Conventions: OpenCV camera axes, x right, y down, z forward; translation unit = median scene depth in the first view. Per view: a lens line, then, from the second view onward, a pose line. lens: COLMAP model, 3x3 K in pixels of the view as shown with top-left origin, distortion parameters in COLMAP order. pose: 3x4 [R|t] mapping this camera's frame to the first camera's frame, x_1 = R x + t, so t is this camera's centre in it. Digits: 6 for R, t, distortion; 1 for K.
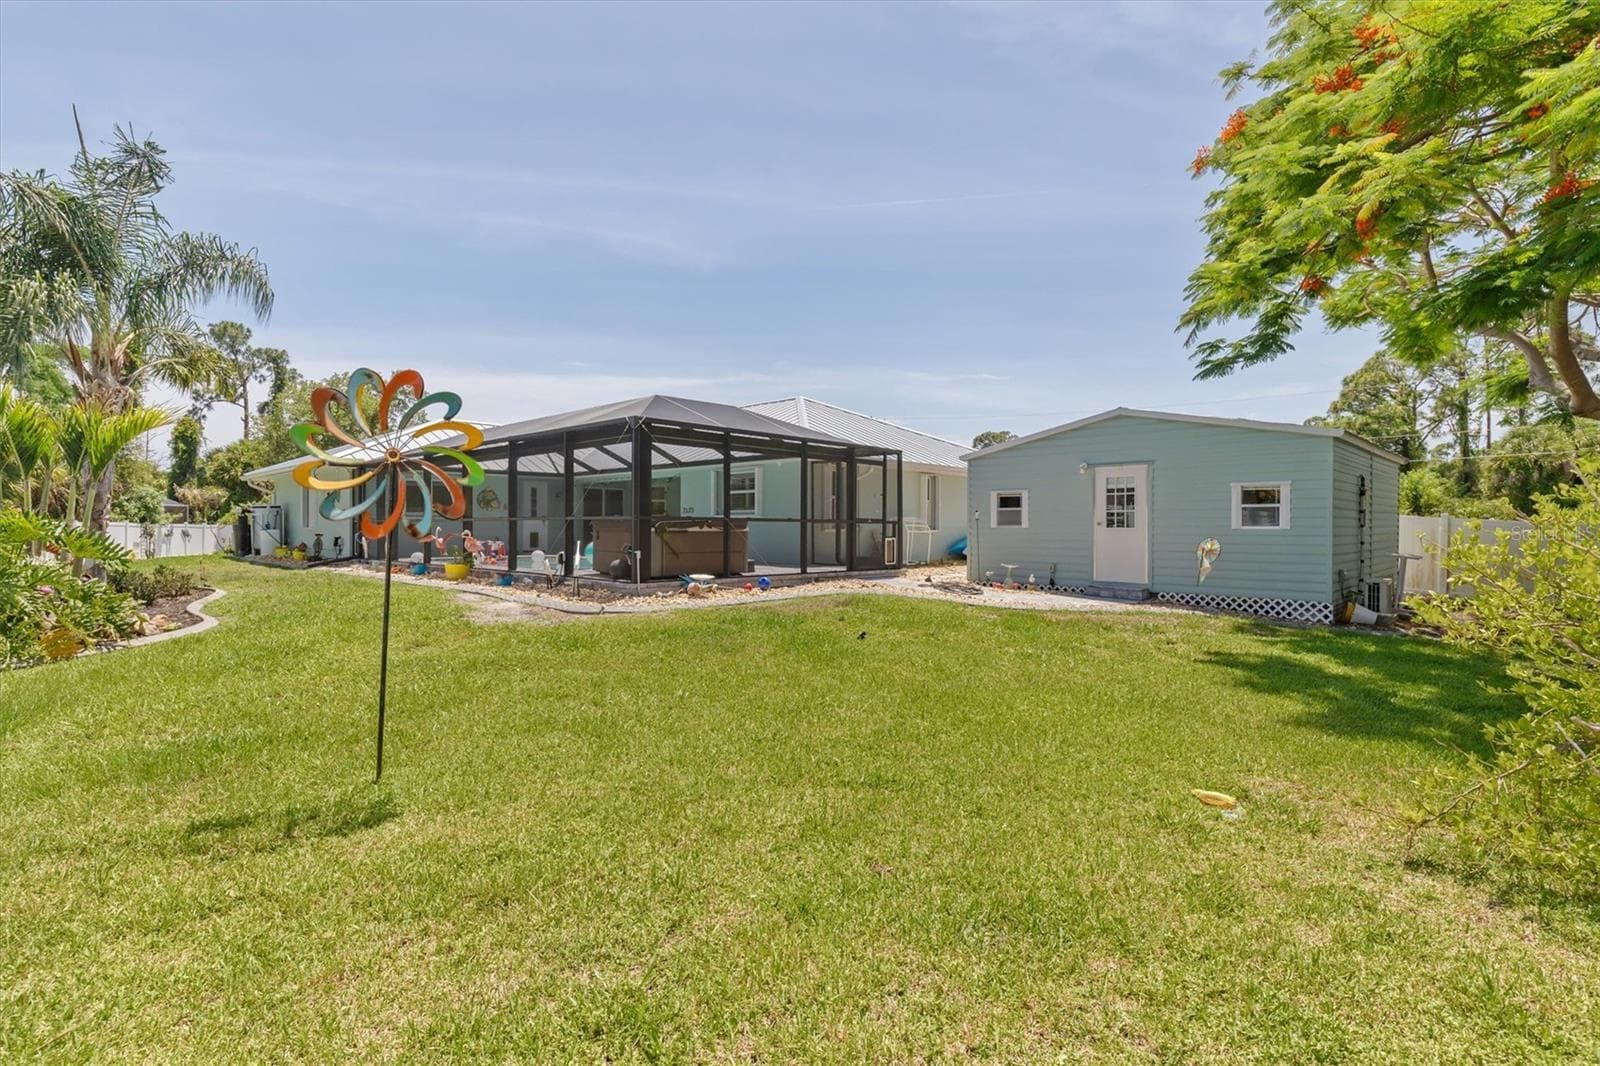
lens RADIAL K [[779.8, 0, 800.0], [0, 779.8, 533.0], [0, 0, 1]] dist [0.020744, -0.015900]
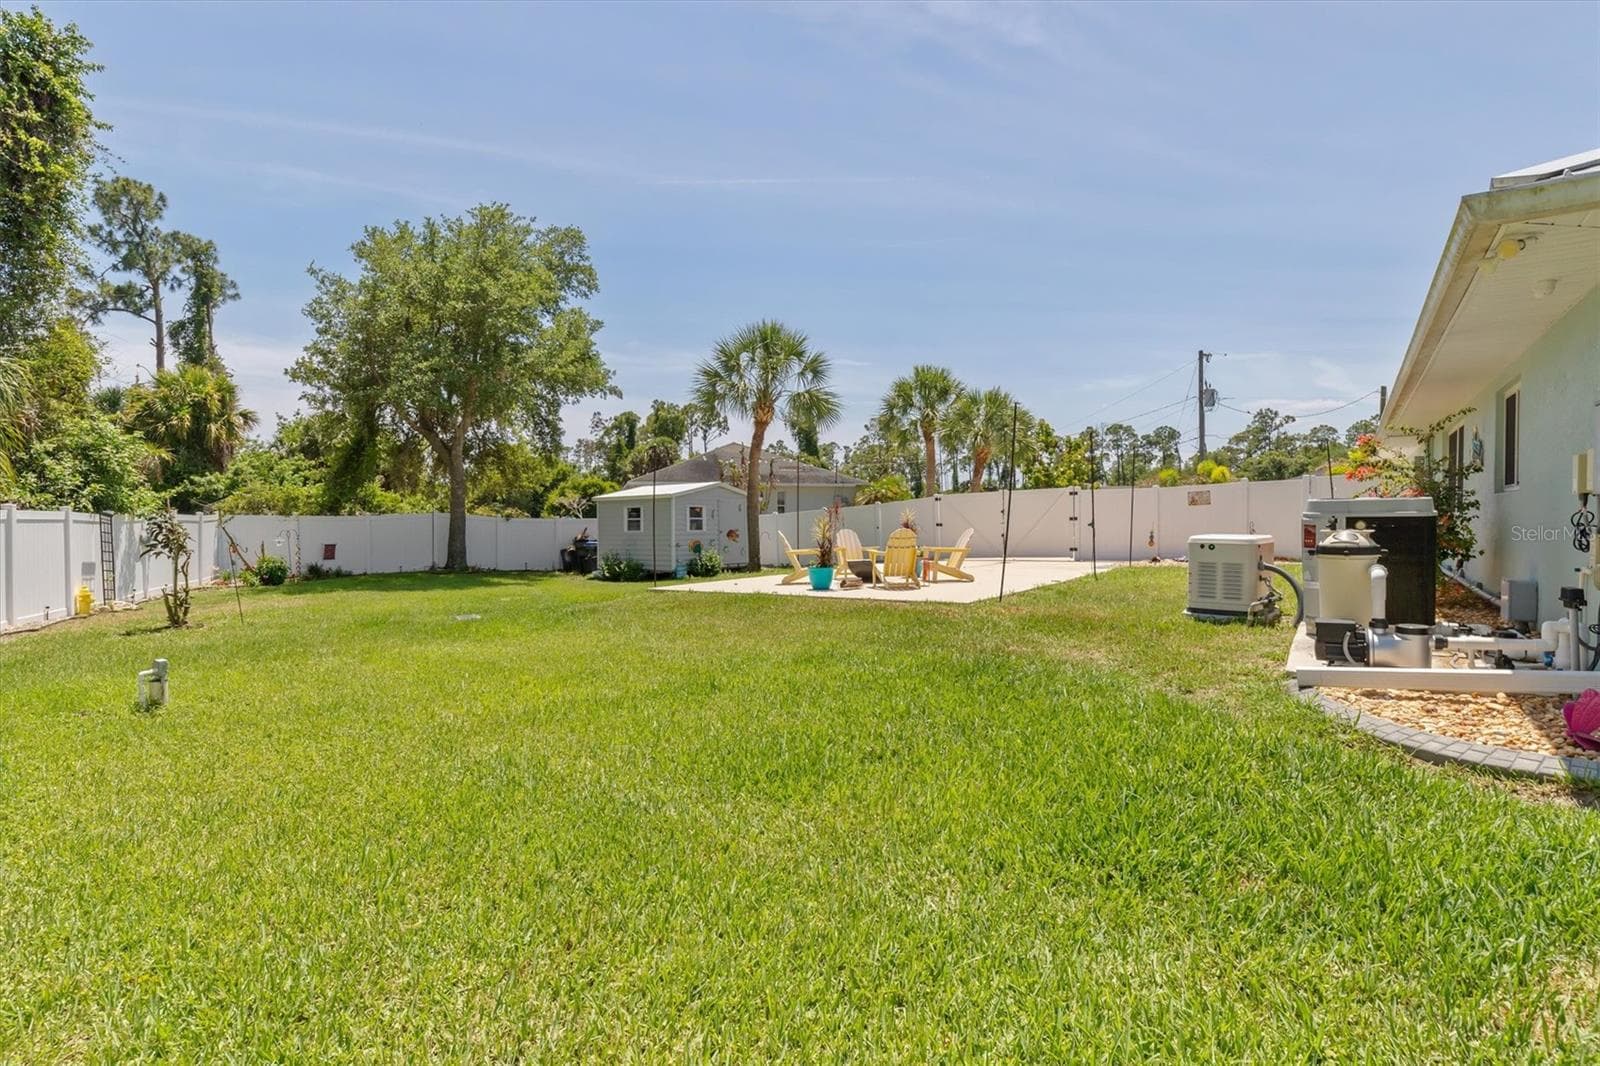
lens RADIAL K [[779.8, 0, 800.0], [0, 779.8, 533.0], [0, 0, 1]] dist [0.020744, -0.015900]
pose [[0.987964, -0.007432, 0.154505, -0.304668], [0.004477, 0.999801, 0.019463, -0.004689], [-0.154619, -0.018537, 0.987800, 0.309240]]
